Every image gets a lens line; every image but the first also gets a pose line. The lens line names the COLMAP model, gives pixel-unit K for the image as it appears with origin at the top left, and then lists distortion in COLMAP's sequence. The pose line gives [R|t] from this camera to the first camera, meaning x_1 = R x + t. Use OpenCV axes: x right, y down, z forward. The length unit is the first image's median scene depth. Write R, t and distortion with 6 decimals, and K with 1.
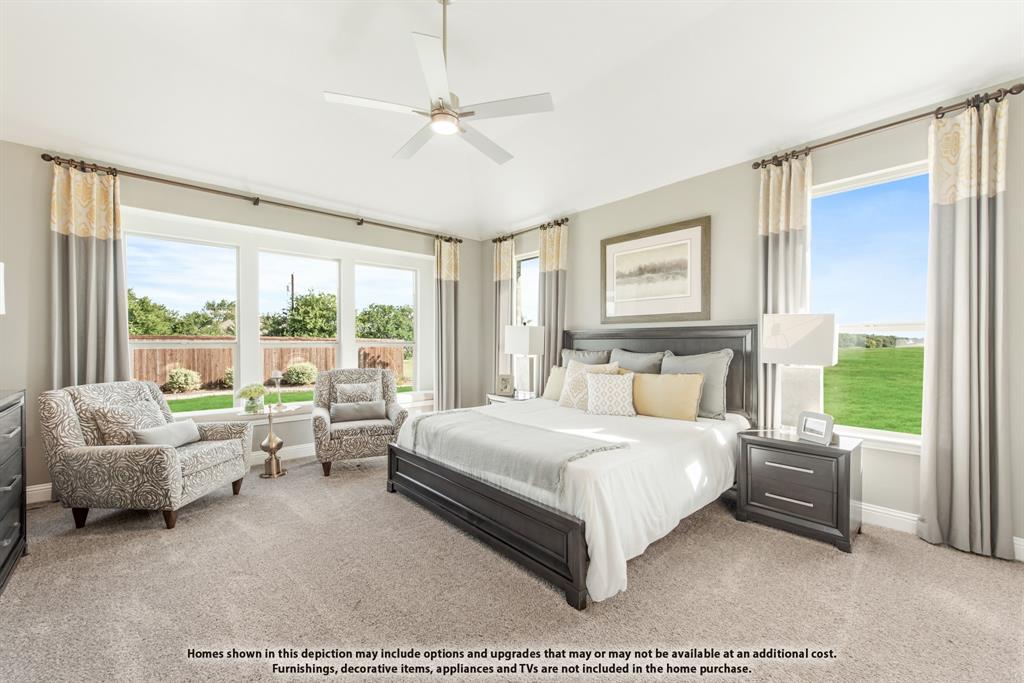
lens RADIAL K [[414.8, 0, 517.8], [0, 414.8, 348.3], [0, 0, 1]] dist [0.010243, -0.000139]
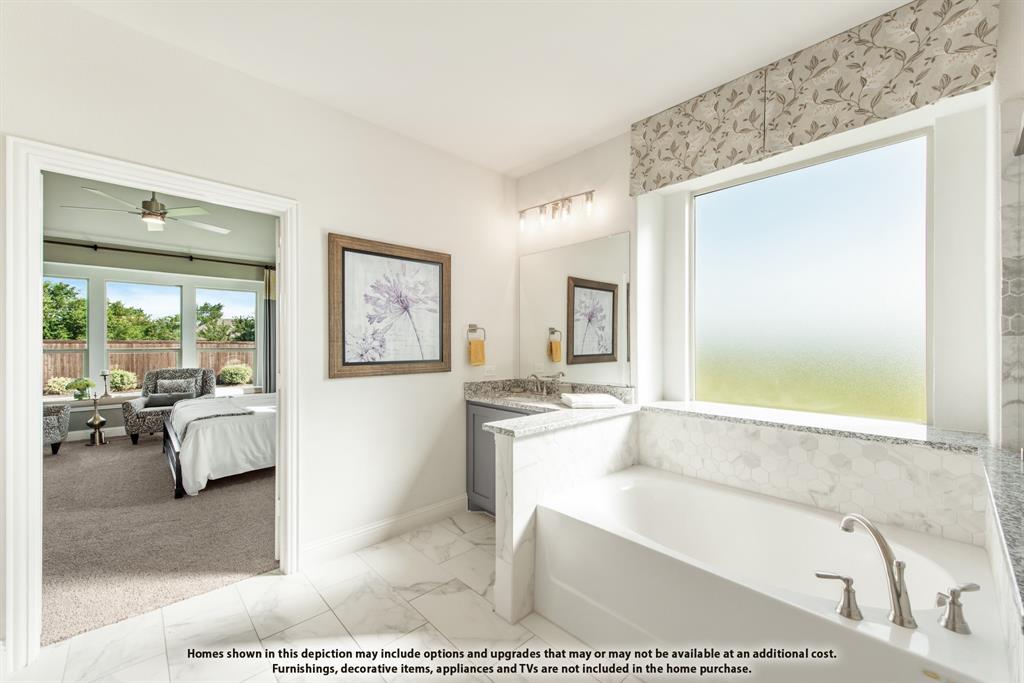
lens RADIAL K [[410.0, 0, 510.2], [0, 410.0, 345.7], [0, 0, 1]] dist [0.010729, -0.000430]
pose [[0.999930, -0.001273, 0.011796, 0.557977], [0.001395, 0.999946, -0.010346, -0.008188], [-0.011782, 0.010361, 0.999877, -0.295108]]
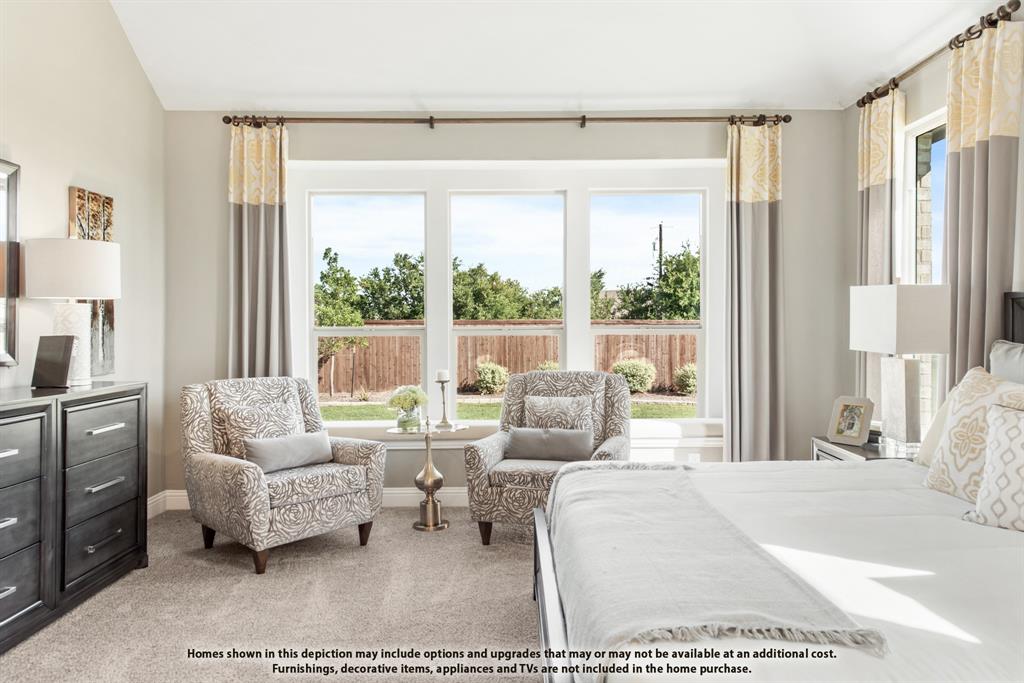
lens RADIAL K [[695.8, 0, 512.5], [0, 695.8, 332.9], [0, 0, 1]] dist [0.027863, -0.000981]
pose [[0.747259, -0.001277, -0.664532, 0.179018], [-0.002704, 0.999984, -0.004962, -0.000529], [0.664528, 0.005505, 0.747243, 0.177161]]
